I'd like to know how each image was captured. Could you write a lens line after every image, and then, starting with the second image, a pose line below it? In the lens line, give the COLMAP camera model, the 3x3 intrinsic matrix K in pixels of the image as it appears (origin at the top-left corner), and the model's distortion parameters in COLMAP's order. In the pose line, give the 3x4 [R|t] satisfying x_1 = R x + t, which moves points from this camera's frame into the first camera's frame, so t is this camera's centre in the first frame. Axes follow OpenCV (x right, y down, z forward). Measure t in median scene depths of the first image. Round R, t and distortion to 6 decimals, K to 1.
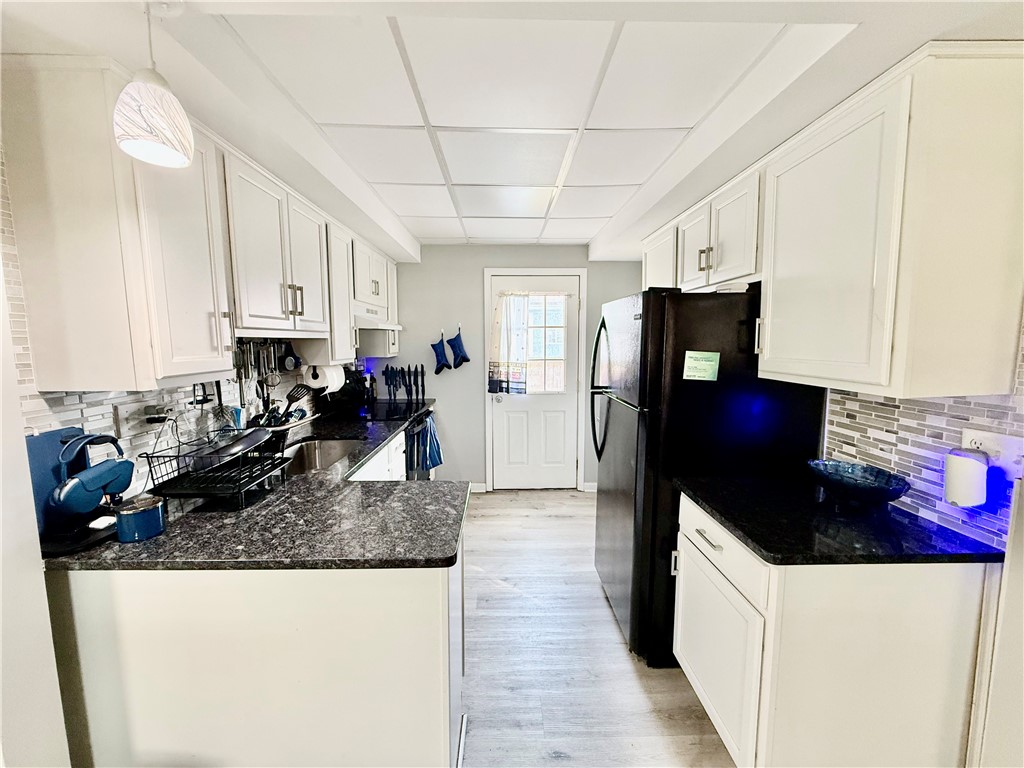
lens RADIAL K [[404.8, 0, 512.0], [0, 404.8, 384.0], [0, 0, 1]] dist [0.001207, 0.000077]
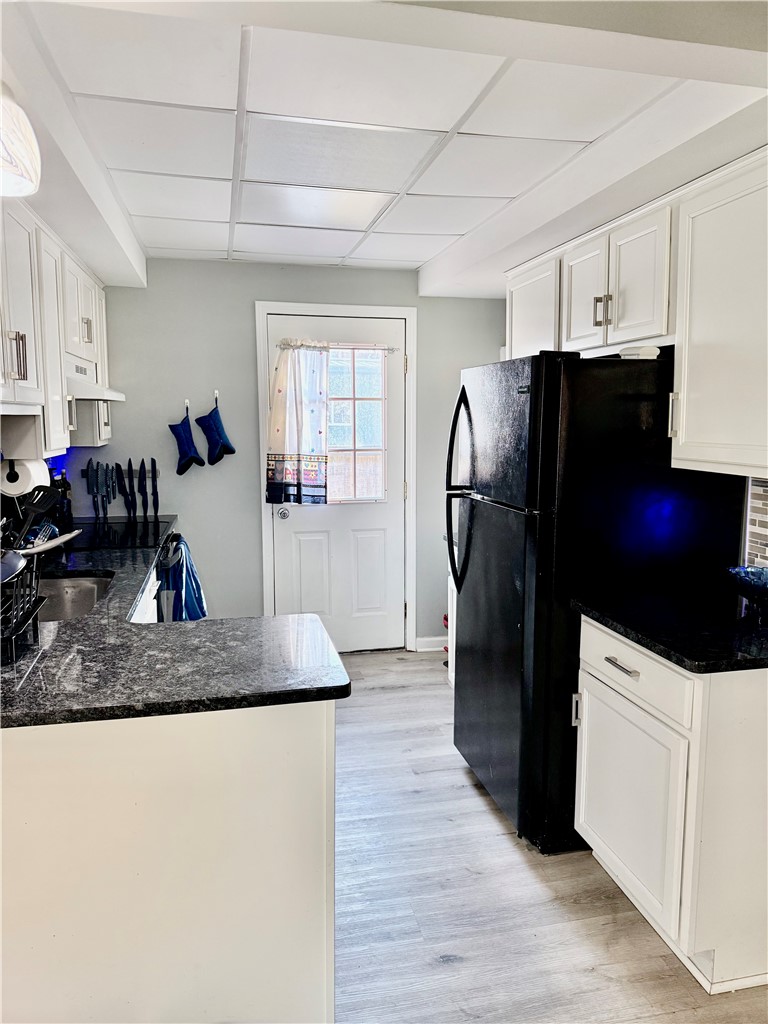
lens RADIAL K [[725.1, 0, 384.0], [0, 725.1, 512.0], [0, 0, 1]] dist [0.088135, -0.146450]
pose [[0.978769, -0.024070, 0.203548, -0.195469], [0.019714, 0.999532, 0.023399, 0.022231], [-0.204016, -0.018890, 0.978785, -0.240333]]
